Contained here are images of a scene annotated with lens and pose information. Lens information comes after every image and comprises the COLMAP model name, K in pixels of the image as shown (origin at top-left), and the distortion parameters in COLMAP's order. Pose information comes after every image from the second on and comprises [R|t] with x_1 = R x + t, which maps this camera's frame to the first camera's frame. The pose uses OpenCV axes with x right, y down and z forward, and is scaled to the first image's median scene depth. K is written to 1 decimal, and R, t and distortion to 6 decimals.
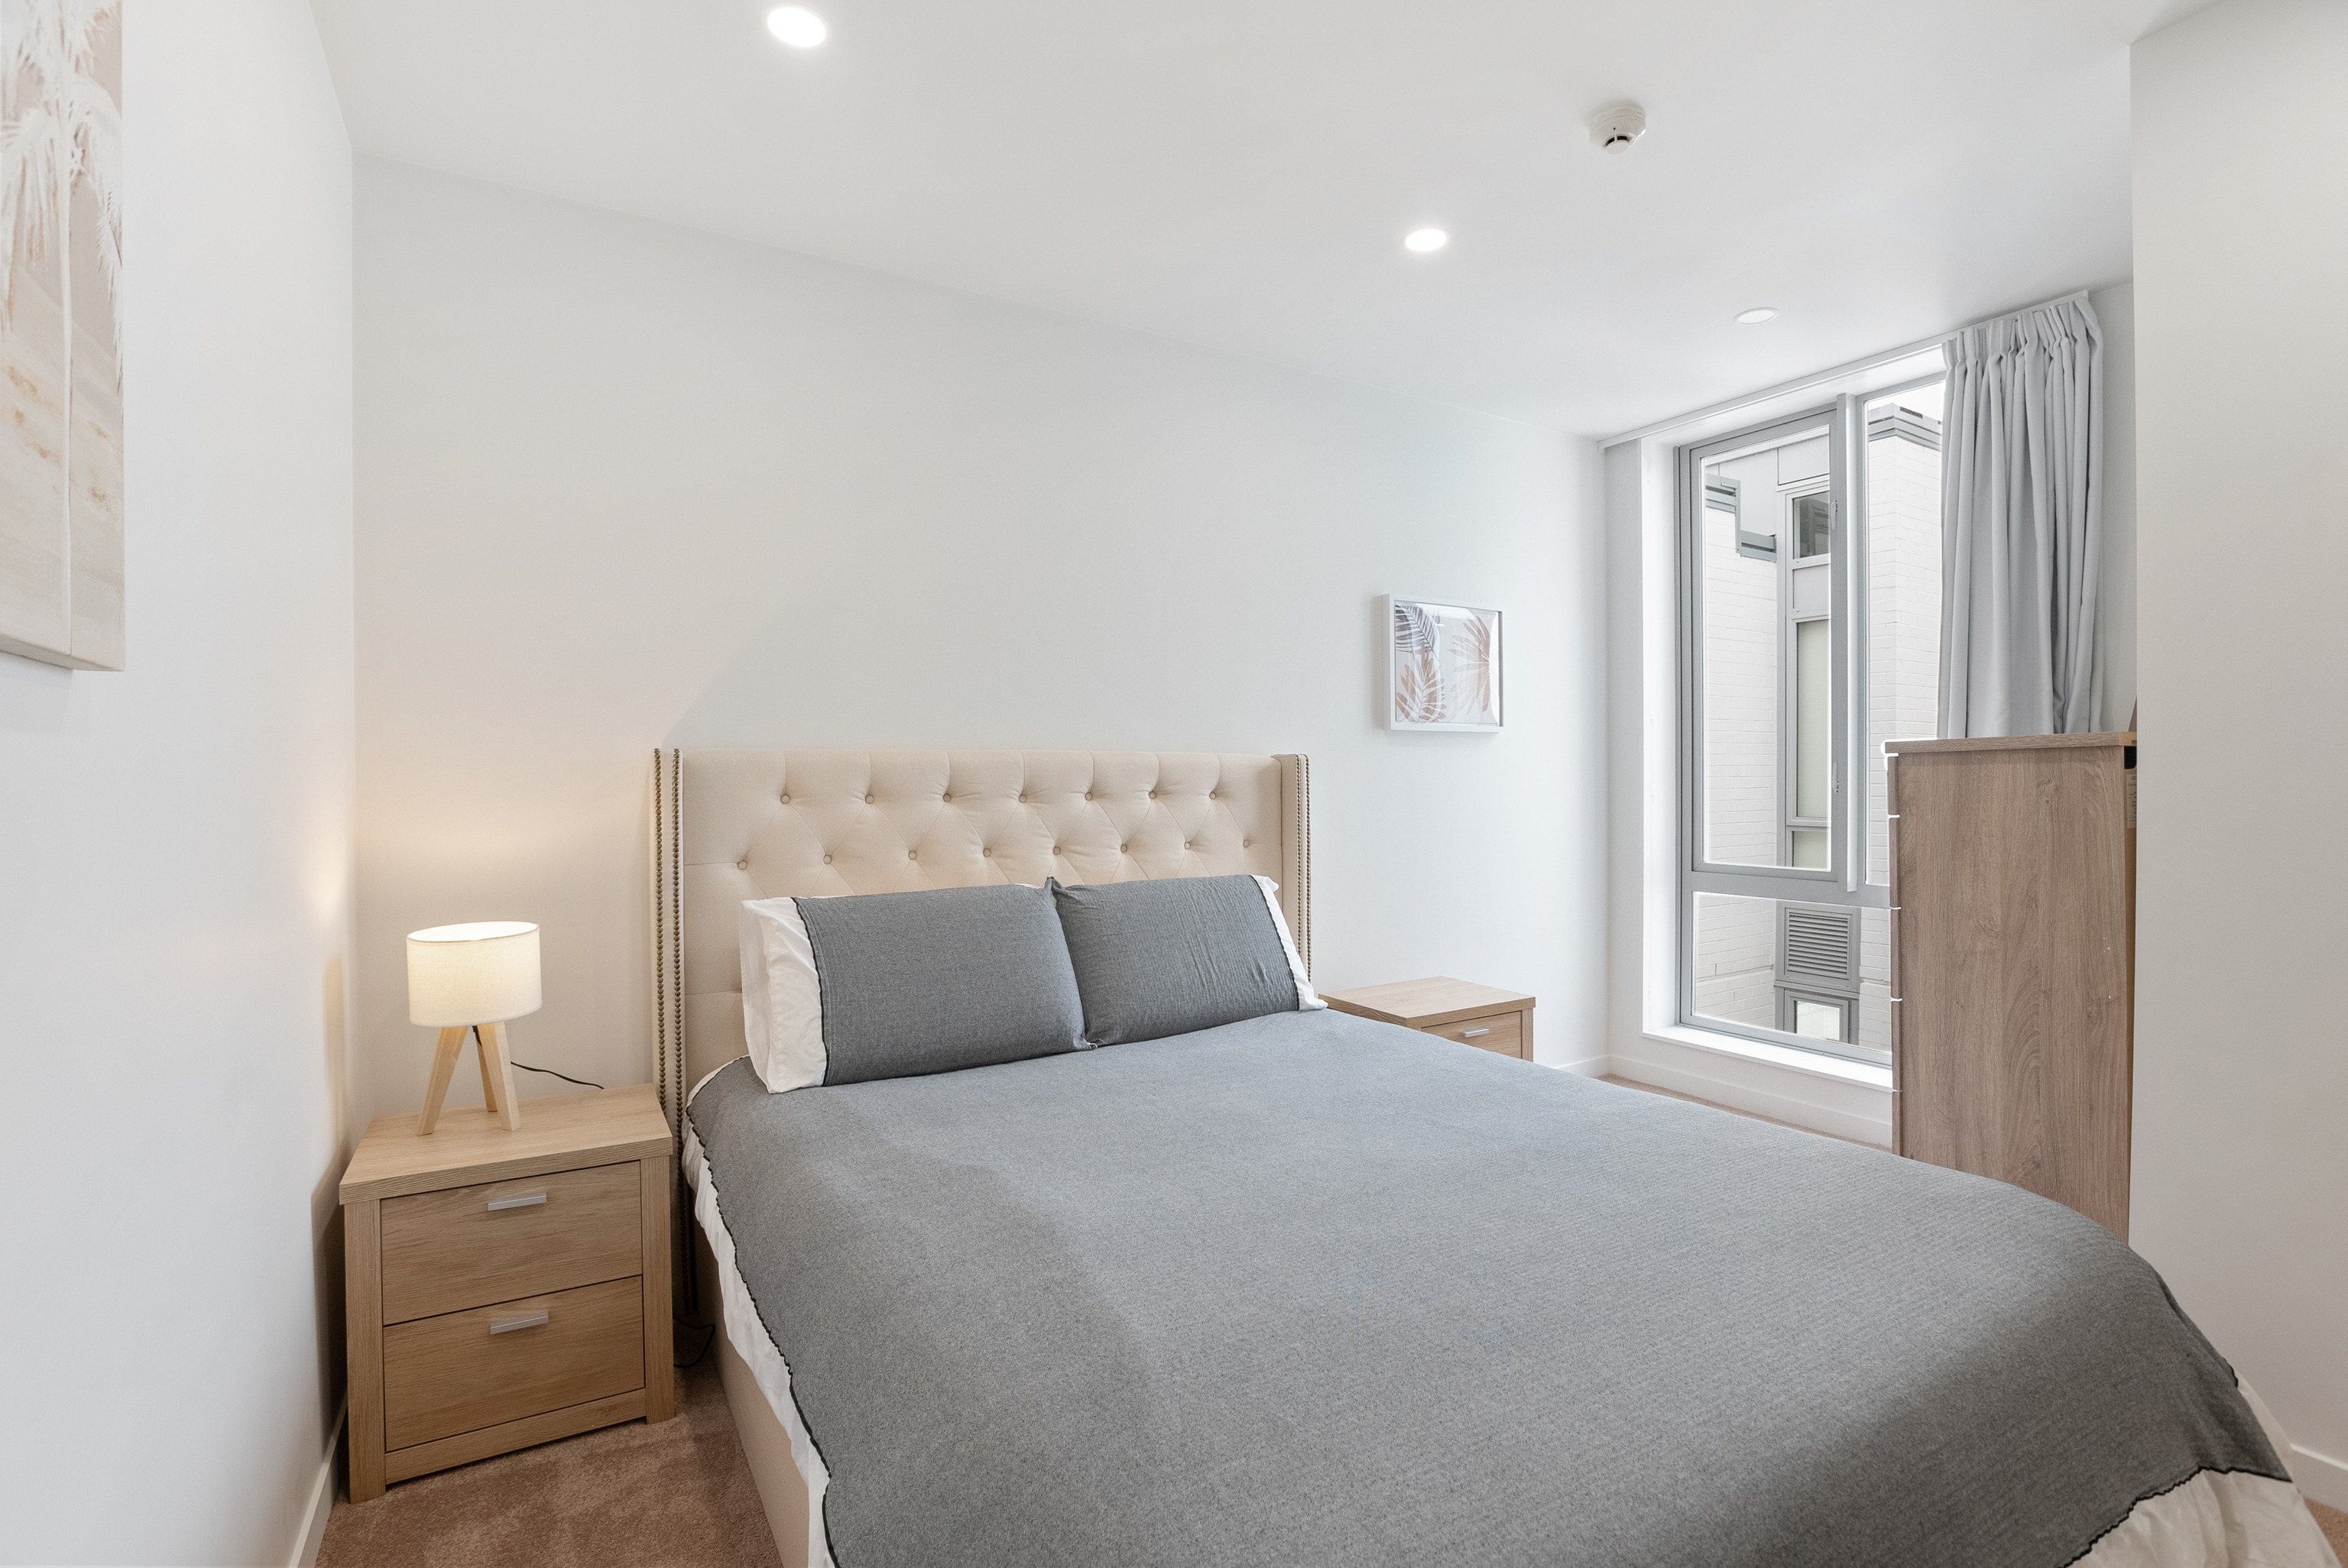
lens RADIAL K [[1083.5, 0, 1183.7], [0, 1083.5, 790.3], [0, 0, 1]] dist [-0.040537, -0.000026]
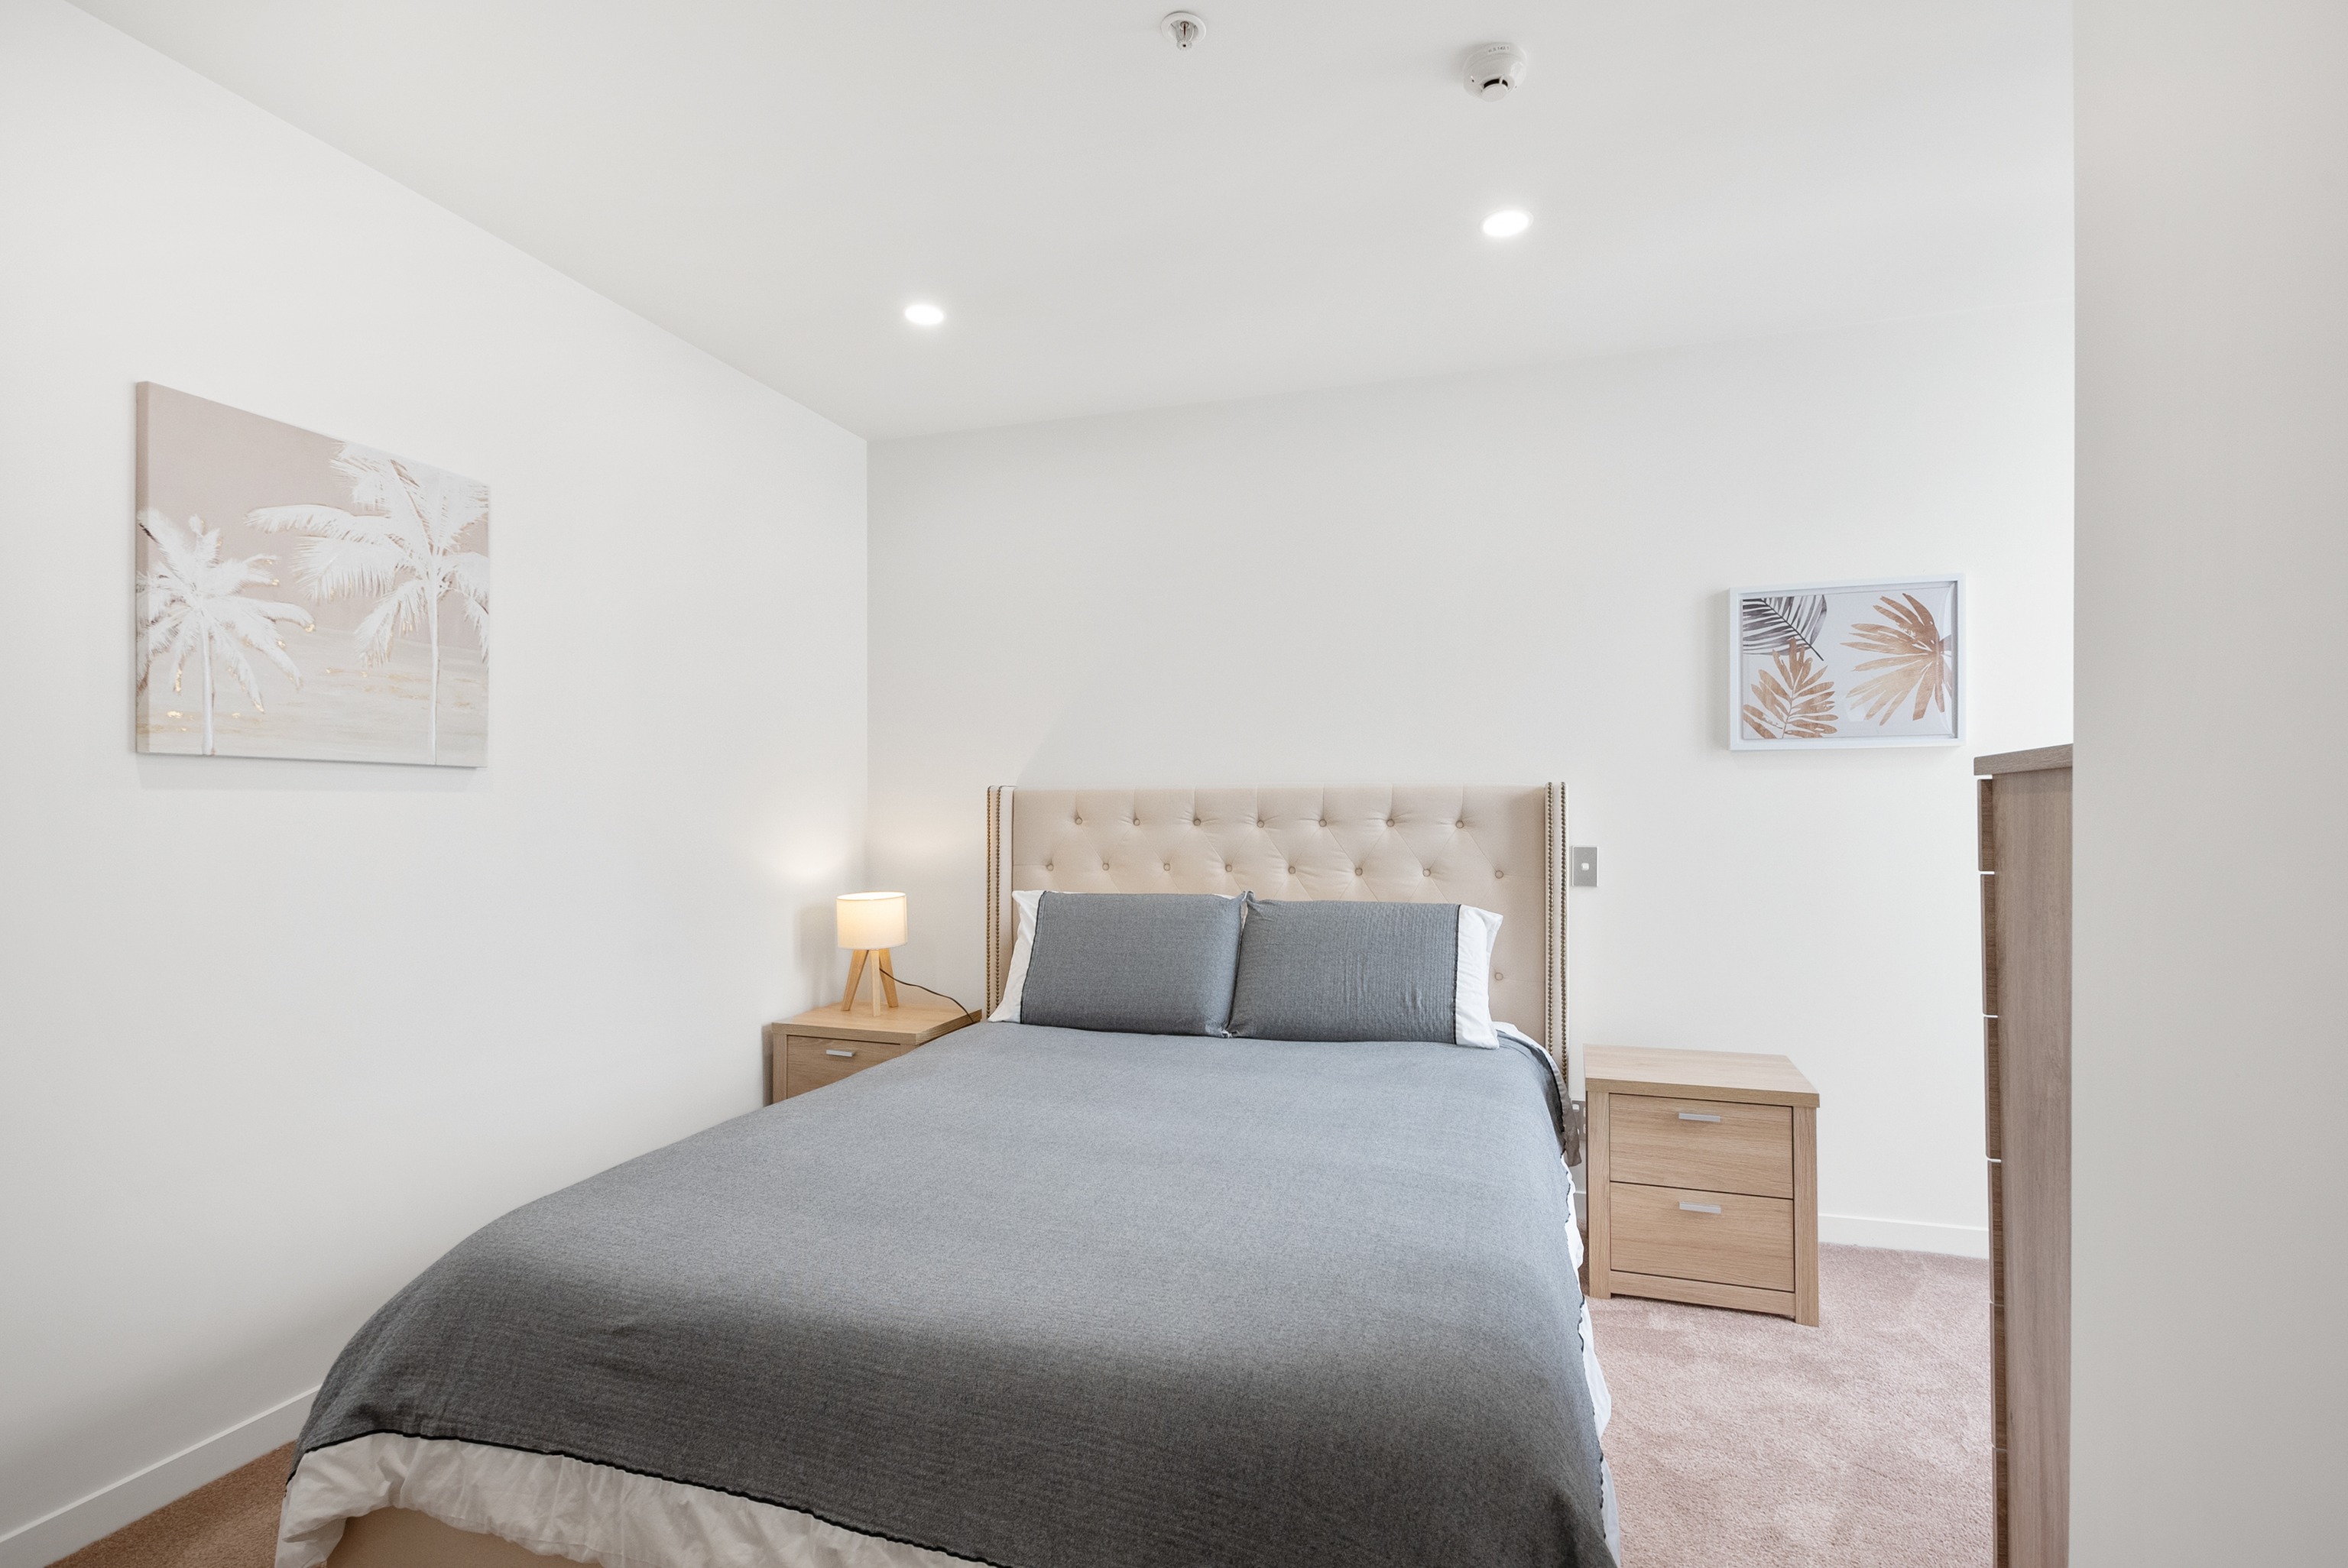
lens RADIAL K [[1083.5, 0, 1183.7], [0, 1083.5, 790.3], [0, 0, 1]] dist [-0.040537, -0.000026]
pose [[0.673276, -0.007667, -0.739352, 0.722477], [-0.009049, 0.999786, -0.018608, -0.006928], [0.739336, 0.019219, 0.673062, 0.161090]]
